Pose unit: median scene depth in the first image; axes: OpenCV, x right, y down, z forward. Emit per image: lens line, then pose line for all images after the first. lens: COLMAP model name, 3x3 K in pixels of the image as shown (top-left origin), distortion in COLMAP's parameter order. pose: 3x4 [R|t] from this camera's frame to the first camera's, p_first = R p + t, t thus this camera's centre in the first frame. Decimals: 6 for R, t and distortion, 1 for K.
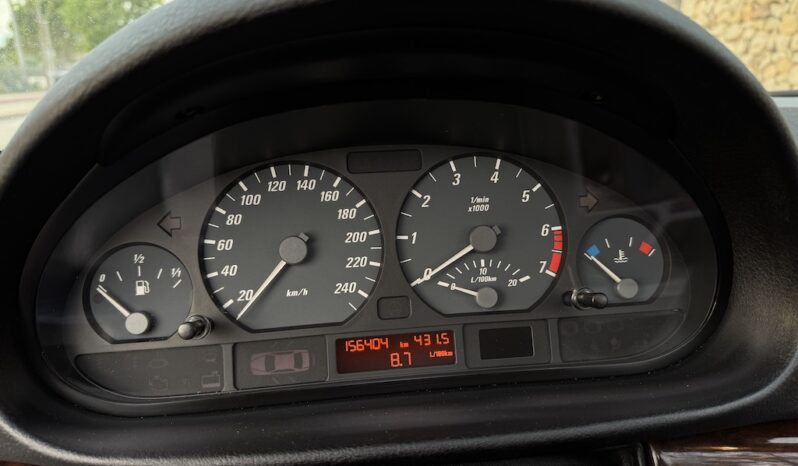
lens RADIAL K [[544.4, 0, 402.1], [0, 544.4, 233.1], [0, 0, 1]] dist [0.040095, -0.021246]
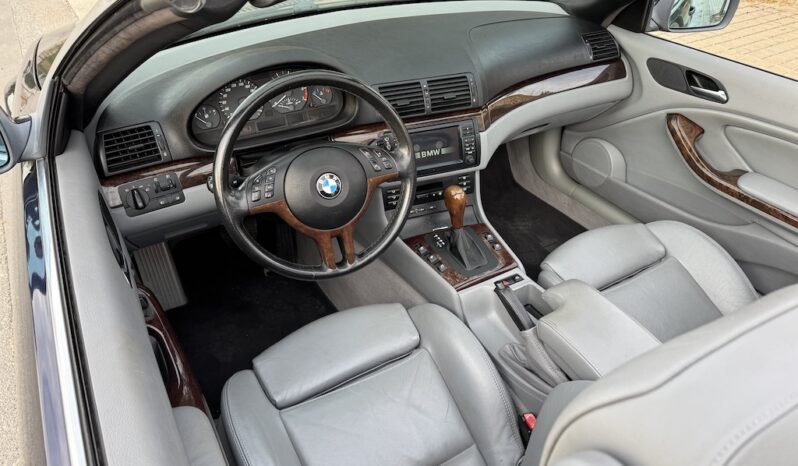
lens RADIAL K [[544.4, 0, 403.2], [0, 544.4, 236.8], [0, 0, 1]] dist [0.040095, -0.021246]
pose [[0.913594, -0.212316, 0.346798, -0.713094], [0.072071, 0.923906, 0.375770, -0.474136], [-0.400190, -0.318307, 0.859377, -3.220280]]
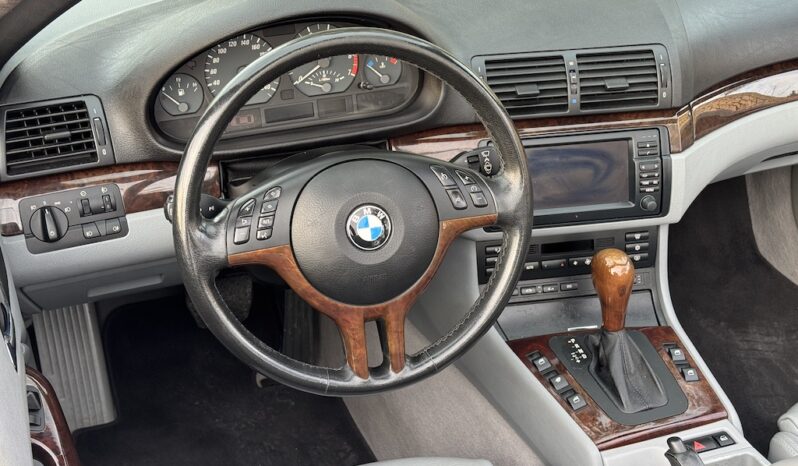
lens RADIAL K [[1068.9, 0, 399.5], [0, 1068.9, 235.9], [0, 0, 1]] dist [0.106346, 0.000000]
pose [[0.969416, -0.096293, 0.225745, -0.642080], [0.031024, 0.960516, 0.276489, -0.532908], [-0.243456, -0.261029, 0.934127, -3.551698]]
